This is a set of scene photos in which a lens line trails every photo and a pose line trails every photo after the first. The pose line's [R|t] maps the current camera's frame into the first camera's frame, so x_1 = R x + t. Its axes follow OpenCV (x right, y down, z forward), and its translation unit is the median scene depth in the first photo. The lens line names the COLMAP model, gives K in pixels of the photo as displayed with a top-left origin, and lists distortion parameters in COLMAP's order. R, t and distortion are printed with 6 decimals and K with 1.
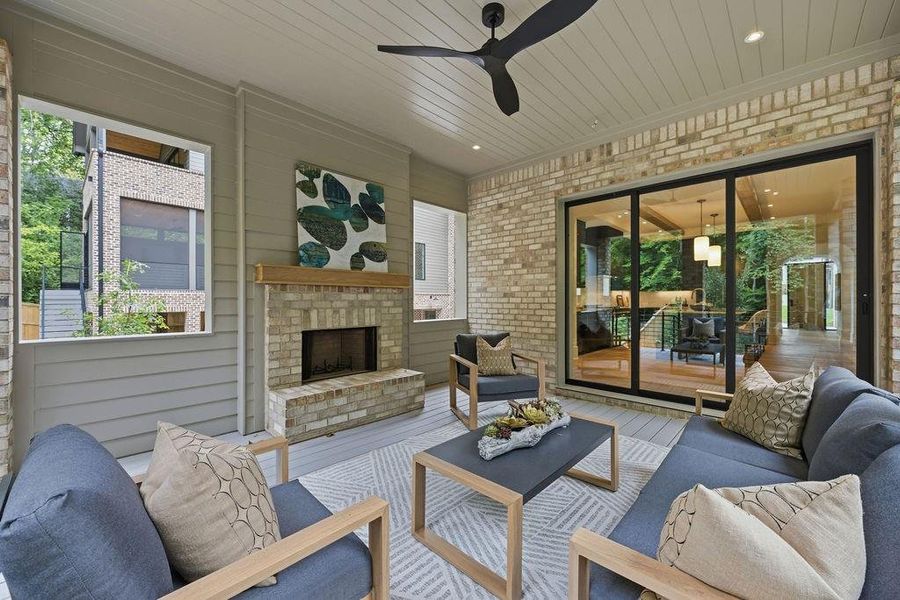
lens RADIAL K [[358.6, 0, 455.9], [0, 358.6, 299.7], [0, 0, 1]] dist [-0.010038, 0.000175]
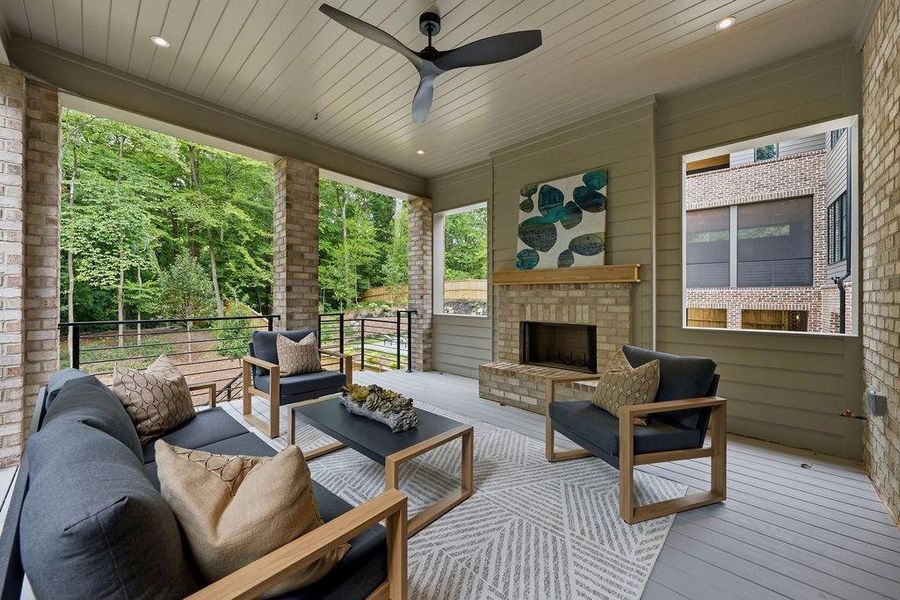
lens RADIAL K [[335.5, 0, 448.4], [0, 335.5, 296.4], [0, 0, 1]] dist [-0.000815, -0.000043]
pose [[0.009656, 0.000630, -0.999953, 0.681812], [0.000166, 1.000000, 0.000631, -0.000449], [0.999953, -0.000172, 0.009656, 0.666289]]
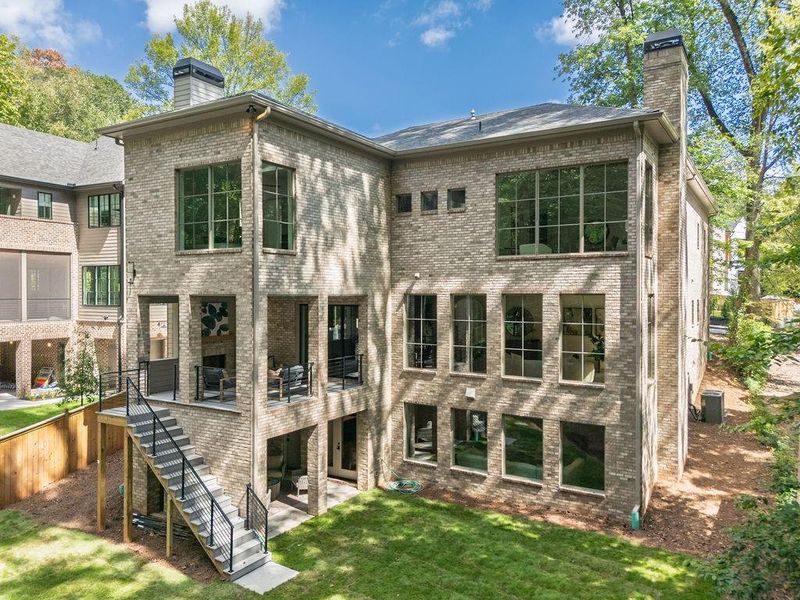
lens RADIAL K [[600.0, 0, 401.4], [0, 600.0, 297.9], [0, 0, 1]] dist [0.007433, 0.001827]
pose [[0.976770, 0.001448, 0.214288, 0.127095], [-0.003863, 0.999934, 0.010851, -0.449535], [-0.214258, -0.011427, 0.976710, -4.123792]]
